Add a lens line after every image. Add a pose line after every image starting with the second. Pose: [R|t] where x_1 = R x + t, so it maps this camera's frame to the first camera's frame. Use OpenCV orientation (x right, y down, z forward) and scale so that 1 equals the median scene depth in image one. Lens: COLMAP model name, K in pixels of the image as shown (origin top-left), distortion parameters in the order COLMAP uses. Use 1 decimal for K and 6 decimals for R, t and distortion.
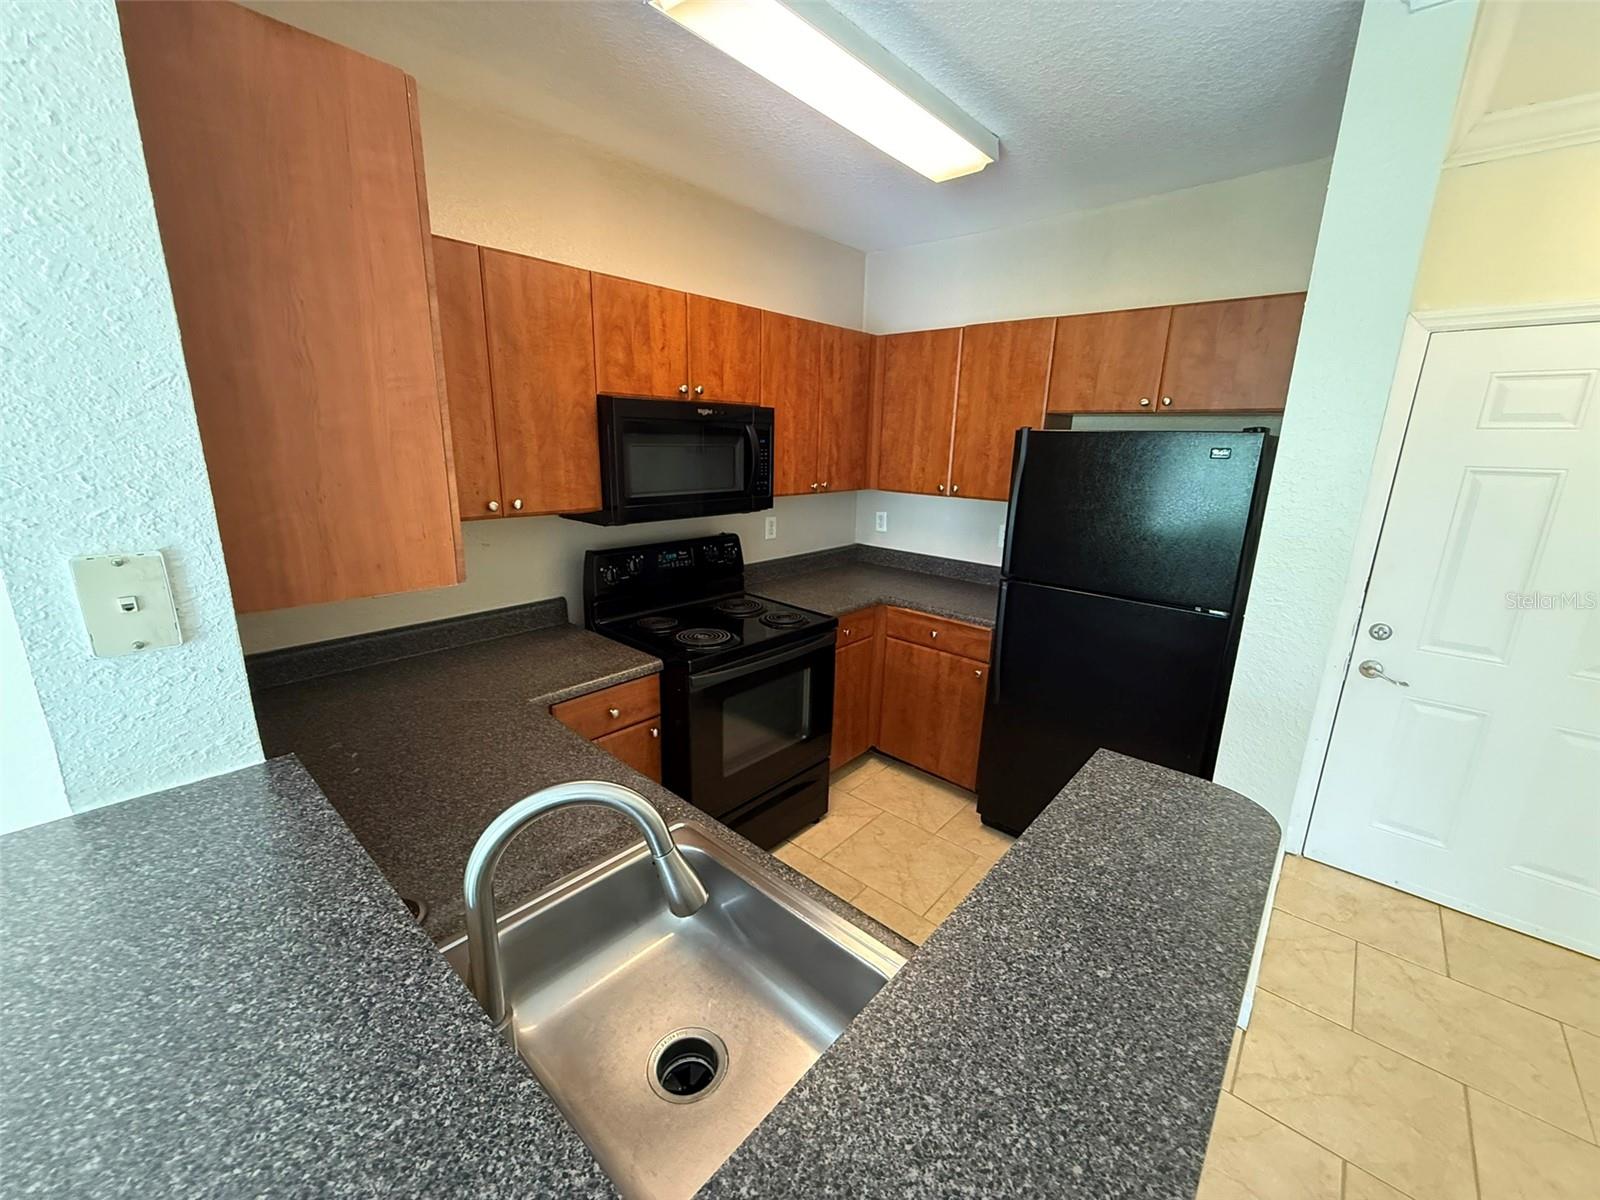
lens RADIAL K [[639.3, 0, 797.7], [0, 639.3, 598.5], [0, 0, 1]] dist [-0.000906, 0.000848]
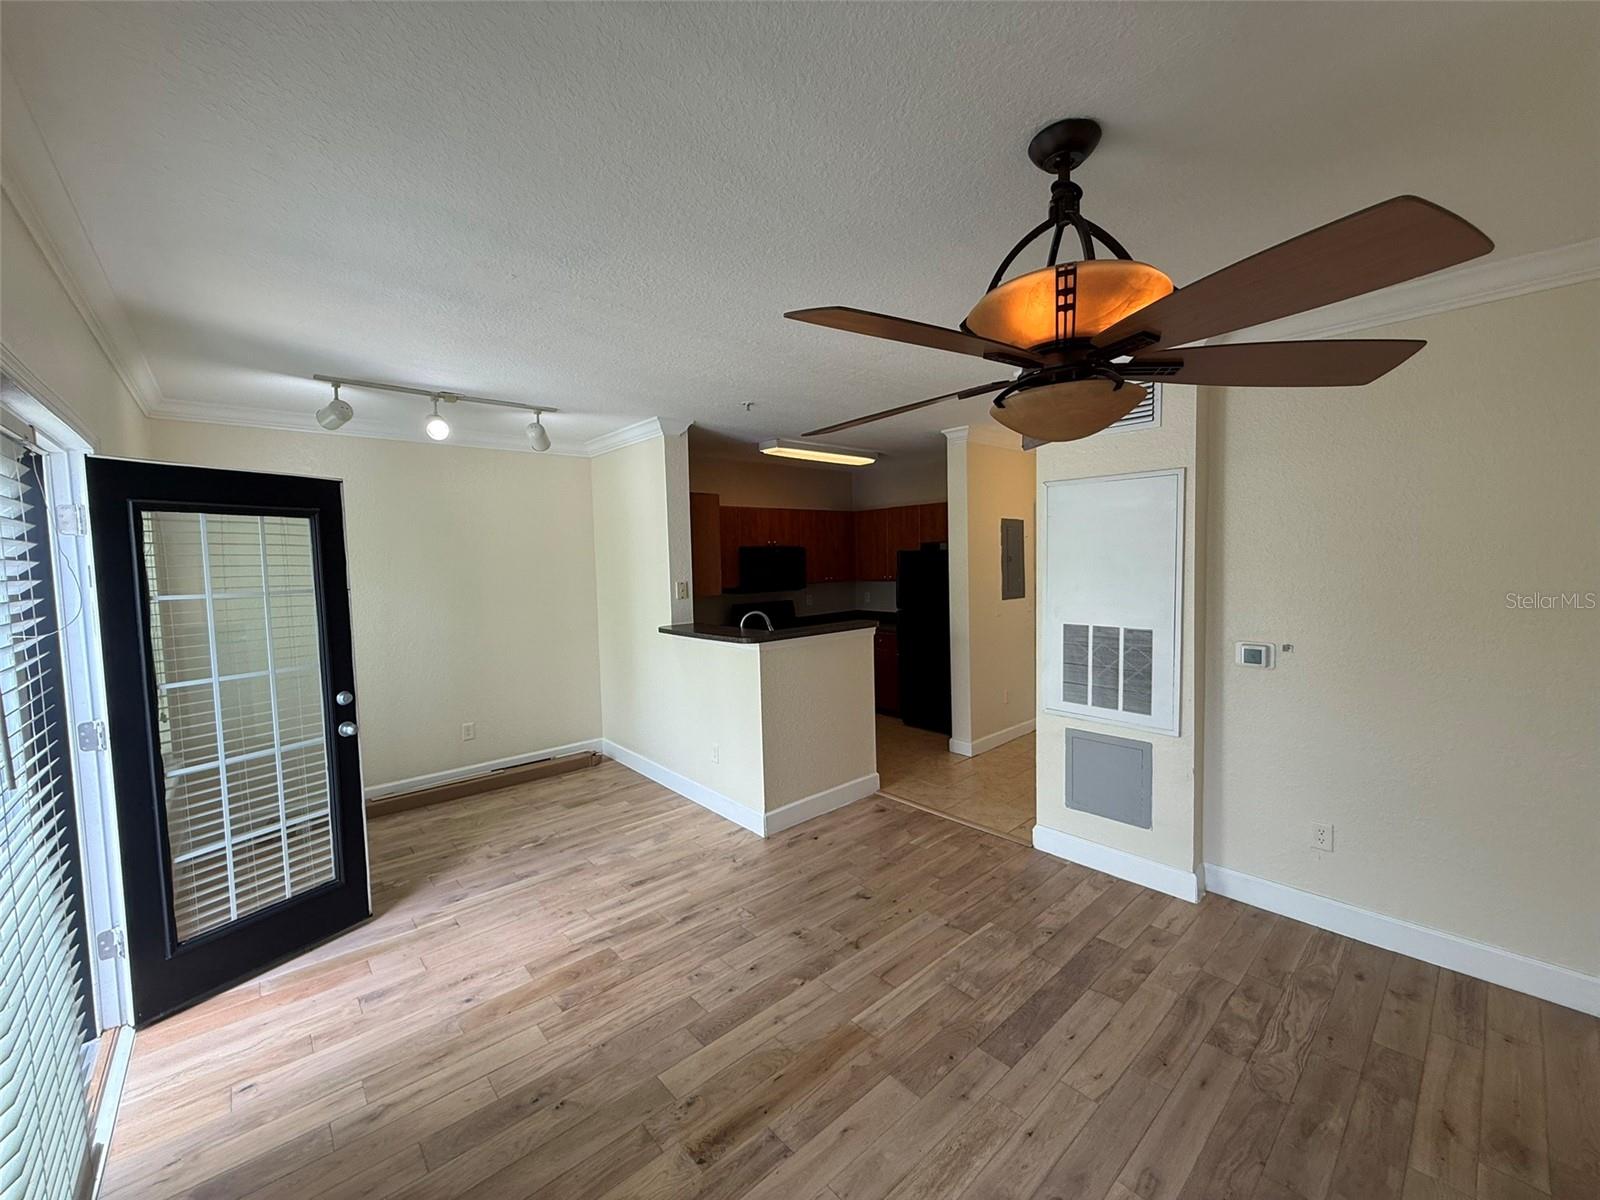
lens RADIAL K [[639.3, 0, 797.7], [0, 639.3, 598.5], [0, 0, 1]] dist [-0.000906, 0.000848]
pose [[0.992051, -0.041865, -0.118664, 0.226411], [0.019401, 0.982645, -0.184480, 0.364371], [0.124328, 0.180711, 0.975646, -1.426247]]
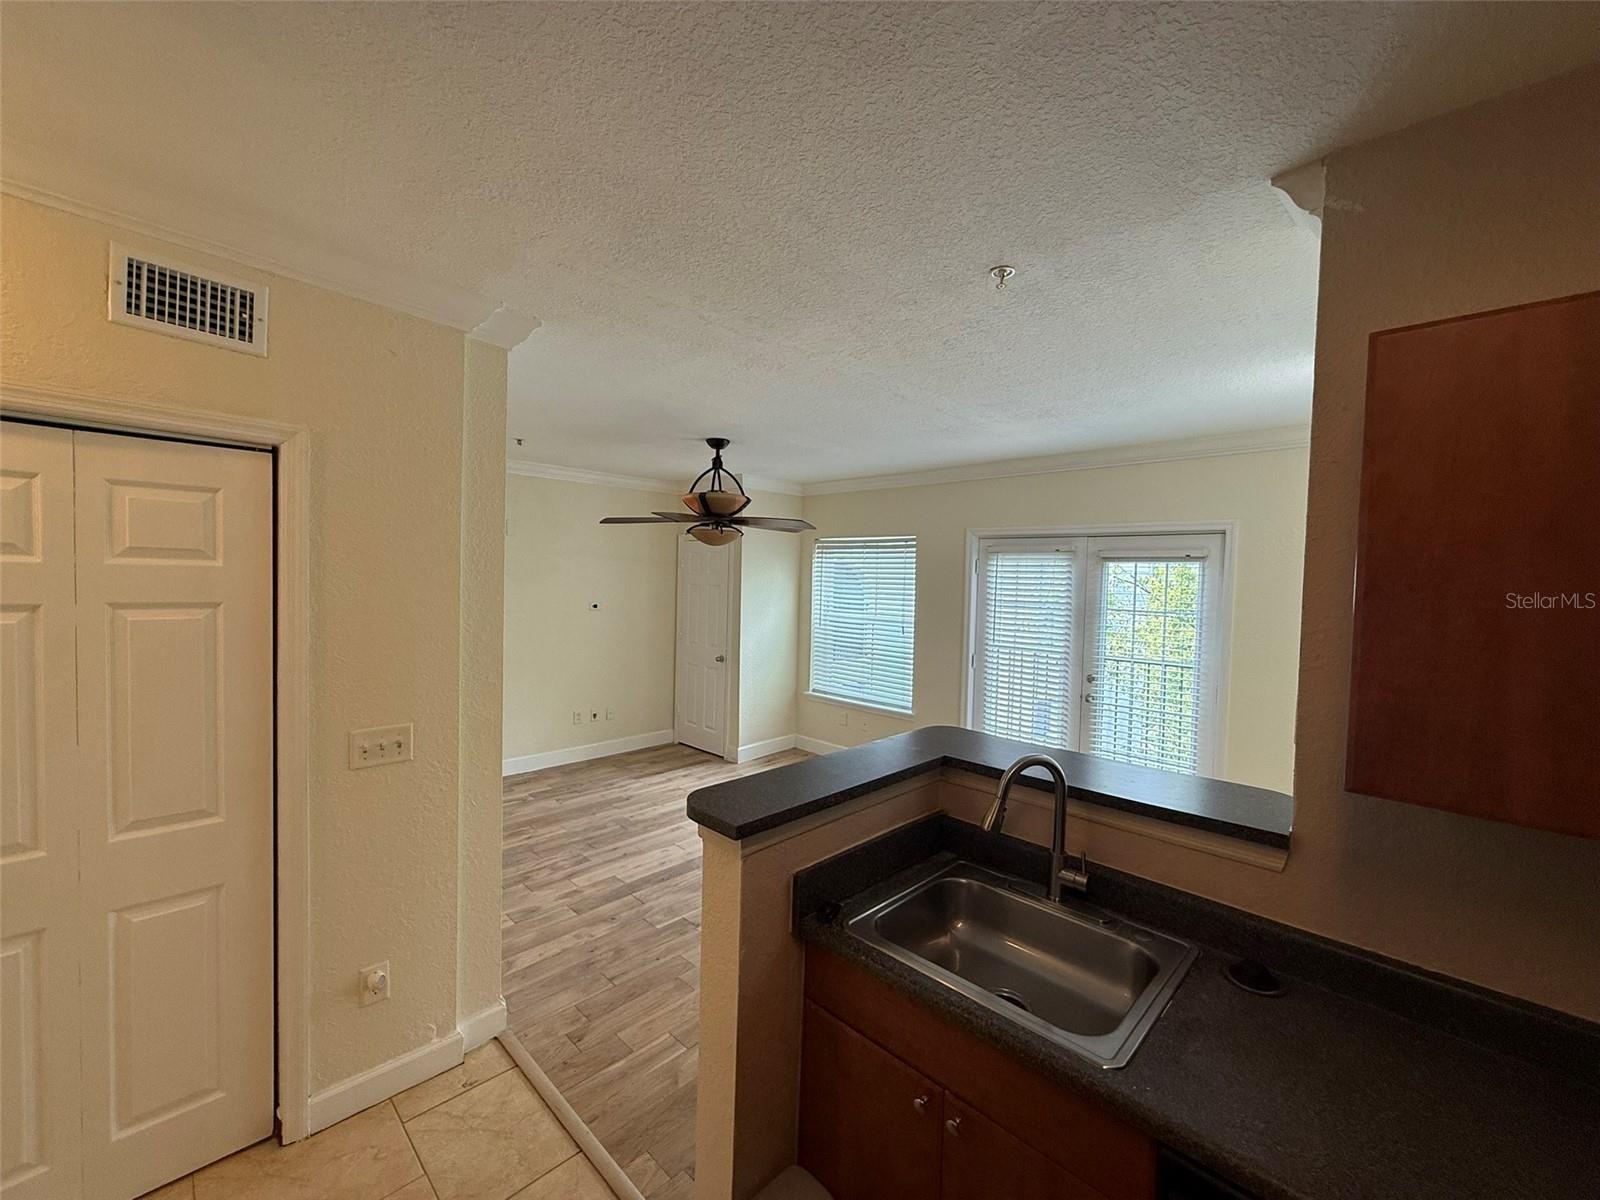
lens RADIAL K [[639.3, 0, 797.7], [0, 639.3, 598.5], [0, 0, 1]] dist [-0.000906, 0.000848]
pose [[-0.997831, -0.053288, 0.038639, 0.123162], [-0.040505, 0.959817, 0.277690, -0.244041], [-0.051883, 0.275522, -0.959893, 0.848589]]
